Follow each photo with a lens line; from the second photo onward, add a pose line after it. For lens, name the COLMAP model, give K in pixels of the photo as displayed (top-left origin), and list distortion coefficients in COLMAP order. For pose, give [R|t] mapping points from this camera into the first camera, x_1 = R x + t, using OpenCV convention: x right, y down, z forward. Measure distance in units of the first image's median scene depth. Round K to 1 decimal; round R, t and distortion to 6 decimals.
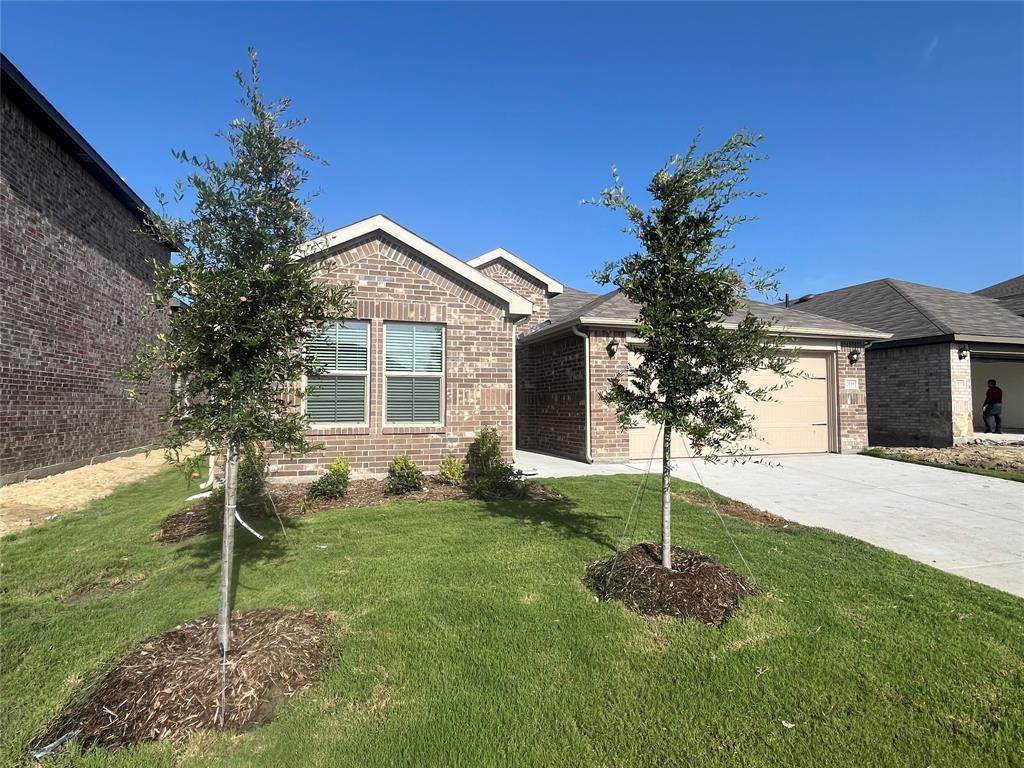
lens RADIAL K [[533.0, 0, 511.6], [0, 533.0, 385.6], [0, 0, 1]] dist [-0.002771, 0.000481]
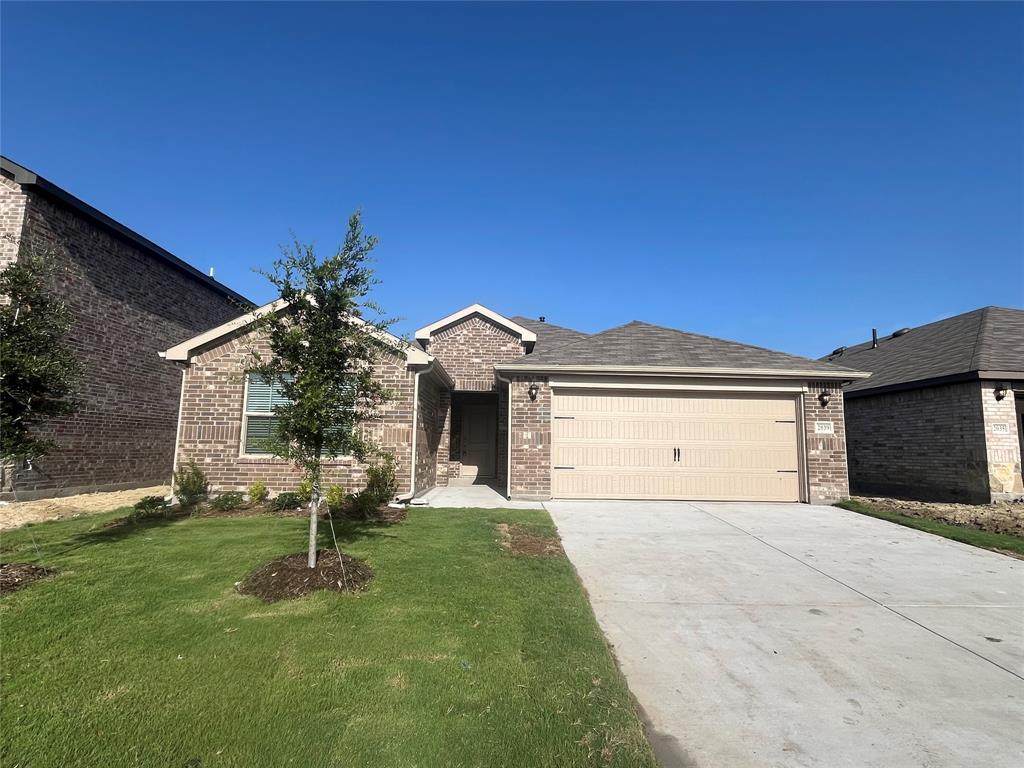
lens RADIAL K [[533.0, 0, 511.1], [0, 533.0, 380.6], [0, 0, 1]] dist [-0.002771, 0.000481]
pose [[0.961038, -0.017551, -0.275860, 0.376756], [-0.008527, 0.995625, -0.093050, 0.006014], [0.276286, 0.091777, 0.956683, -0.038586]]
